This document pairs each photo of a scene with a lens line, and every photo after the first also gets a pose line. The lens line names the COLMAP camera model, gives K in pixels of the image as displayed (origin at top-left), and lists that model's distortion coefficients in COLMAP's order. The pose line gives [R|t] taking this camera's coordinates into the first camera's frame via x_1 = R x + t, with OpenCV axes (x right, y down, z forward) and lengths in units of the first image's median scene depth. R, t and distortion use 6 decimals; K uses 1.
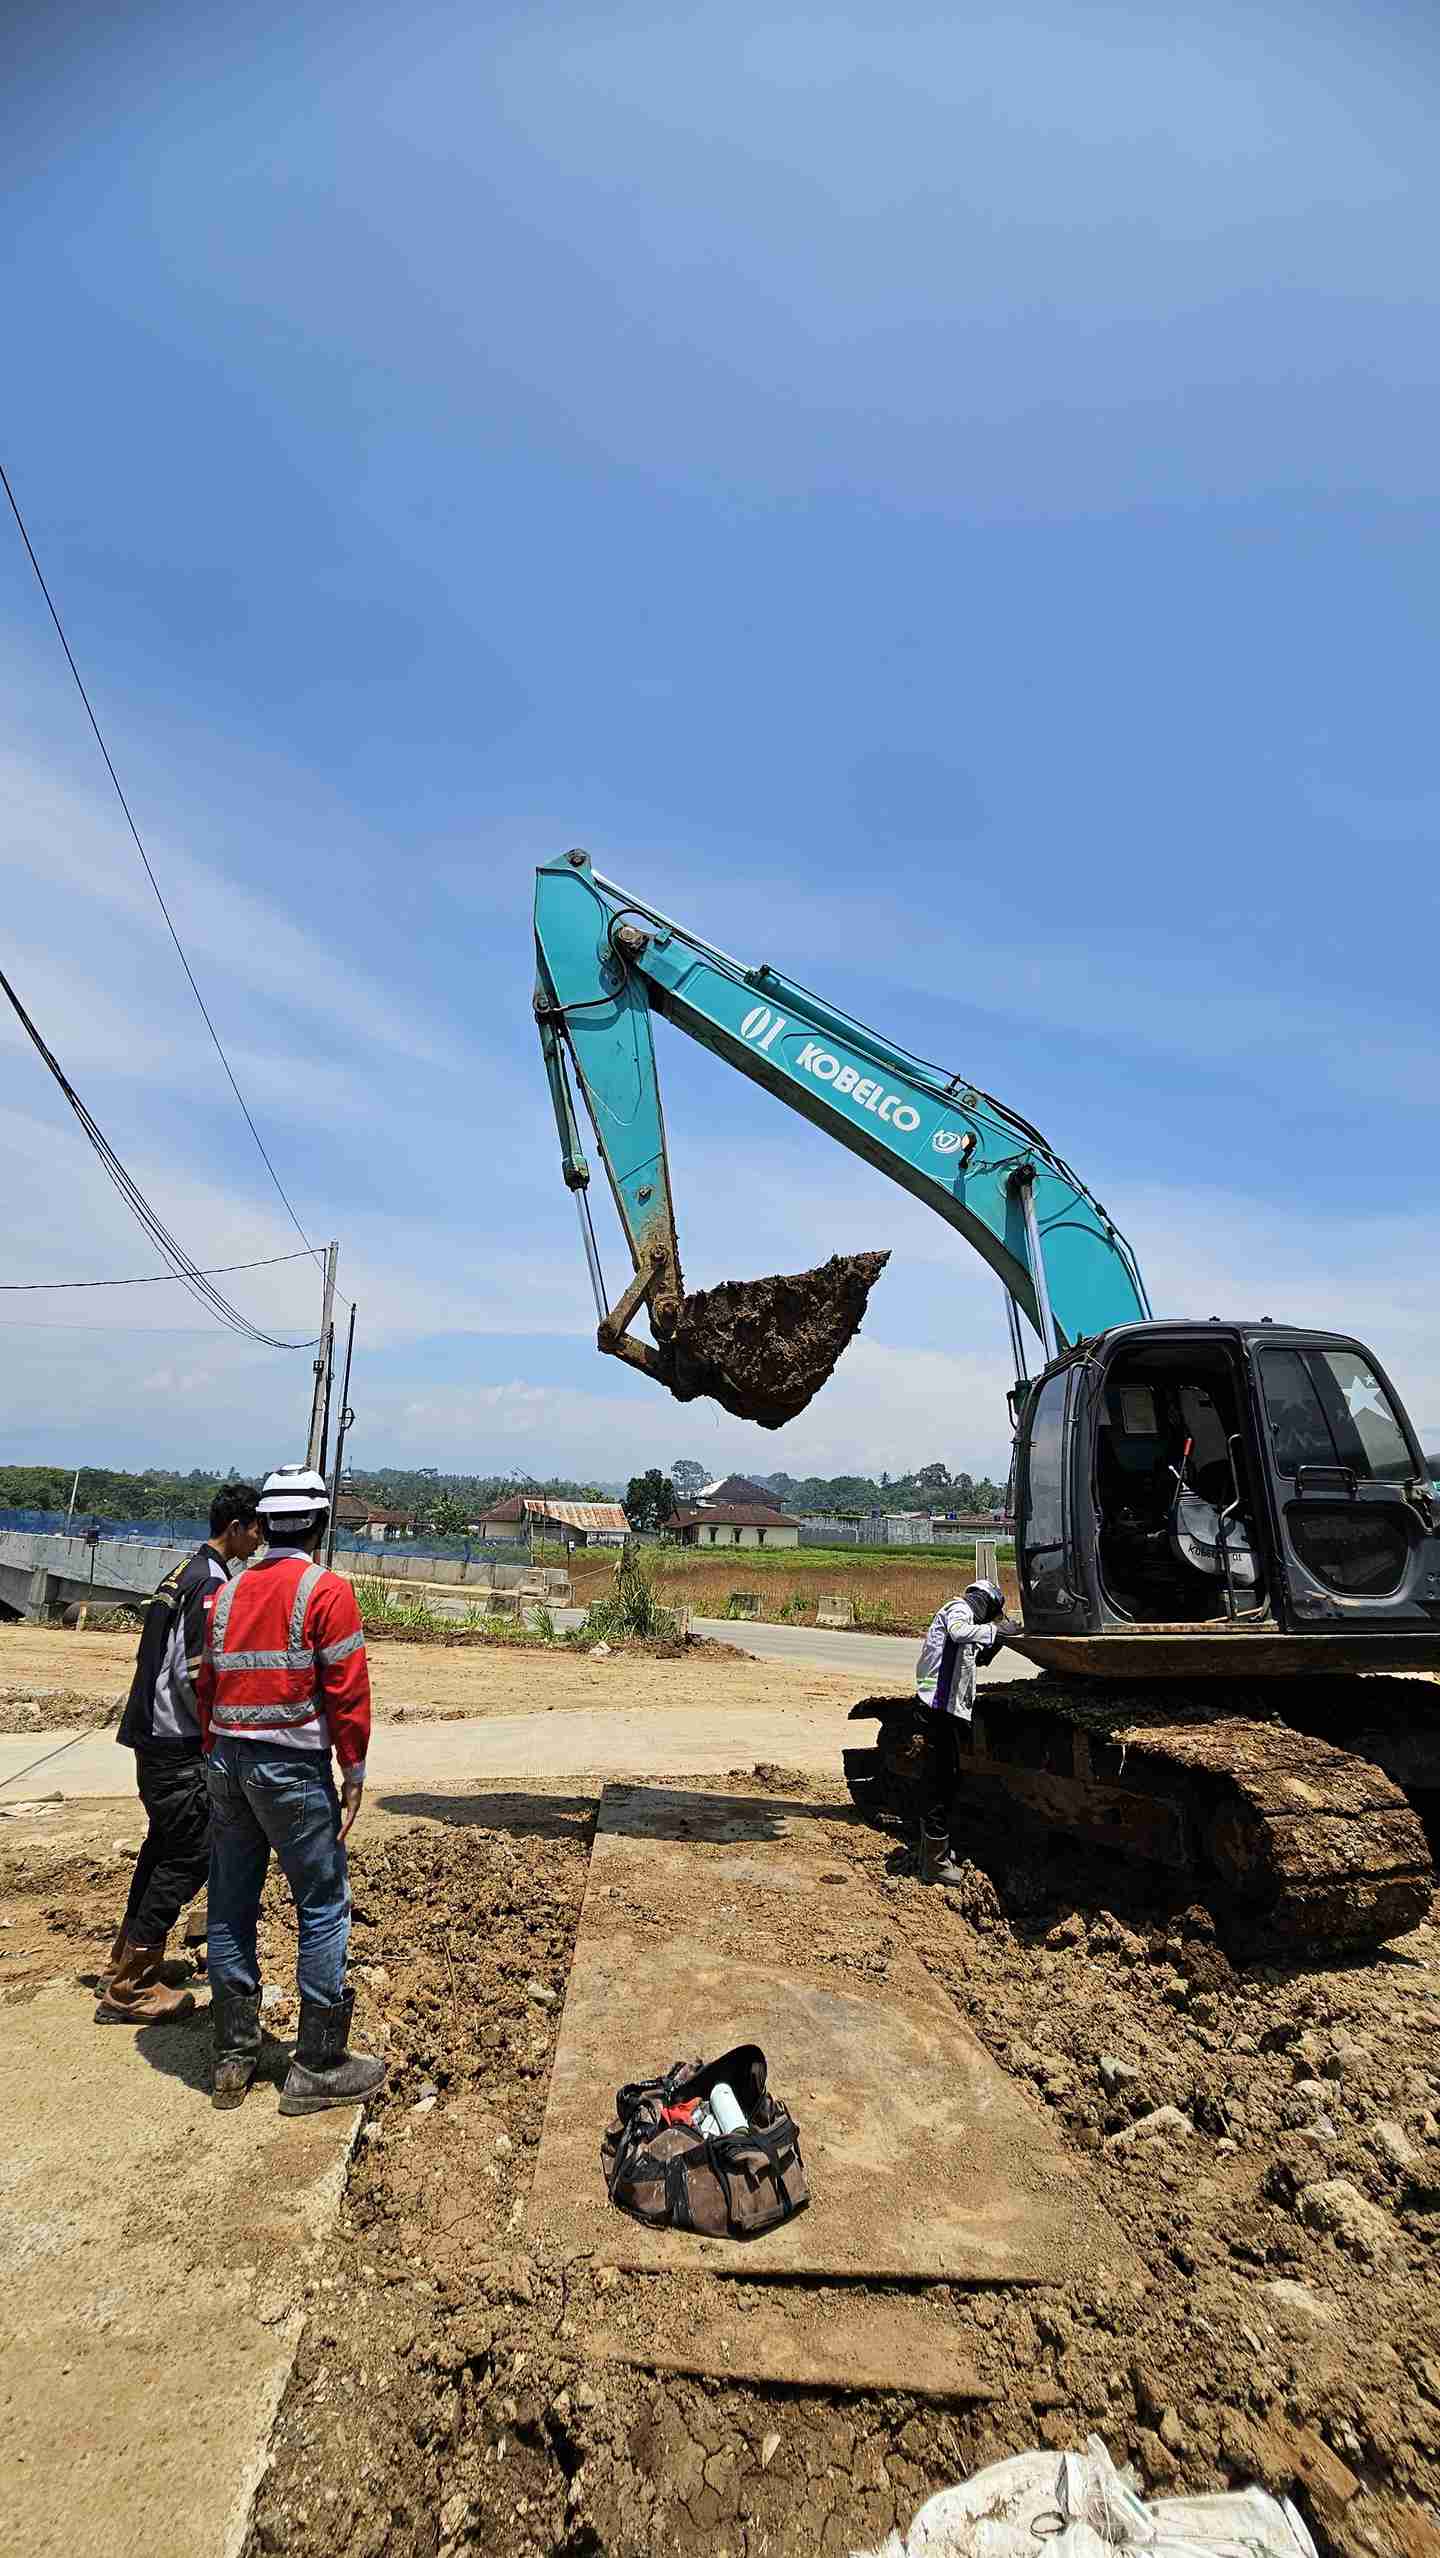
lens RADIAL K [[1050.0, 0, 720.0], [0, 1050.0, 1279.0], [0, 0, 1]] dist [0.001003, -0.001793]
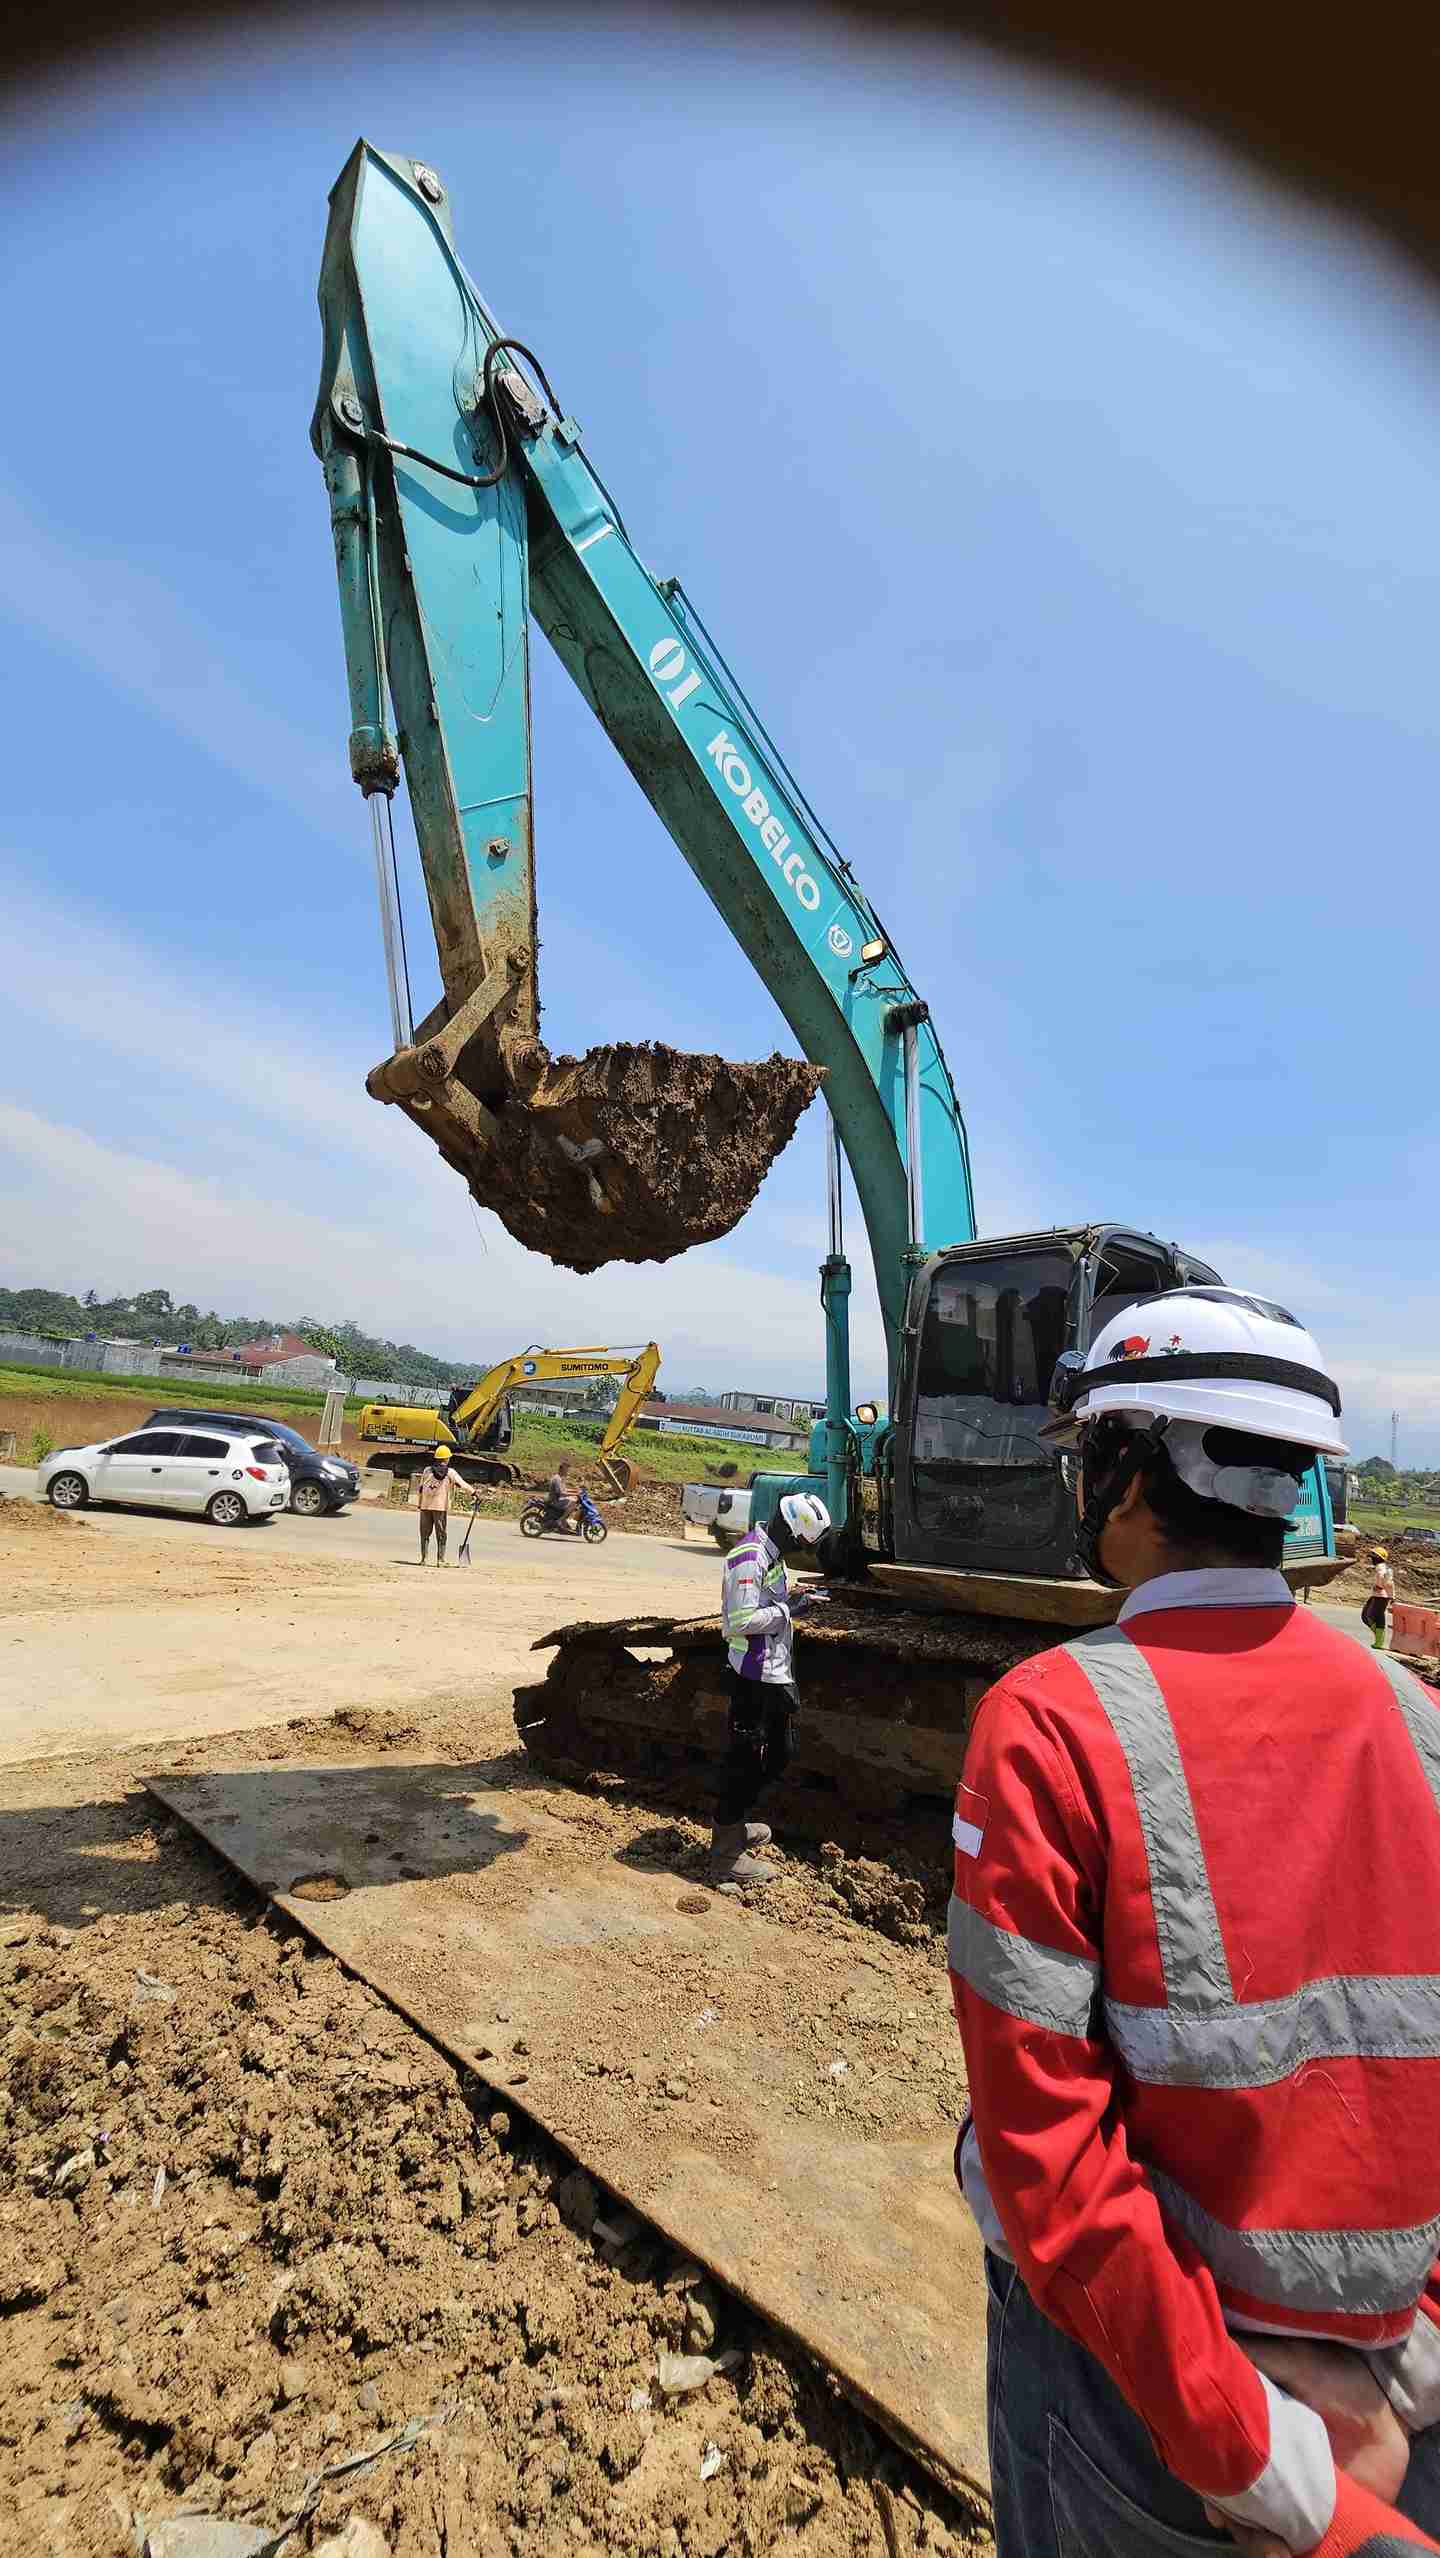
lens RADIAL K [[1048.1, 0, 720.0], [0, 1048.1, 1279.0], [0, 0, 1]] dist [0.001573, -0.000212]
pose [[0.762008, 0.146188, 0.630852, -0.303499], [-0.233464, 0.970690, 0.057064, 0.087965], [-0.604019, -0.190764, 0.773802, 0.402883]]
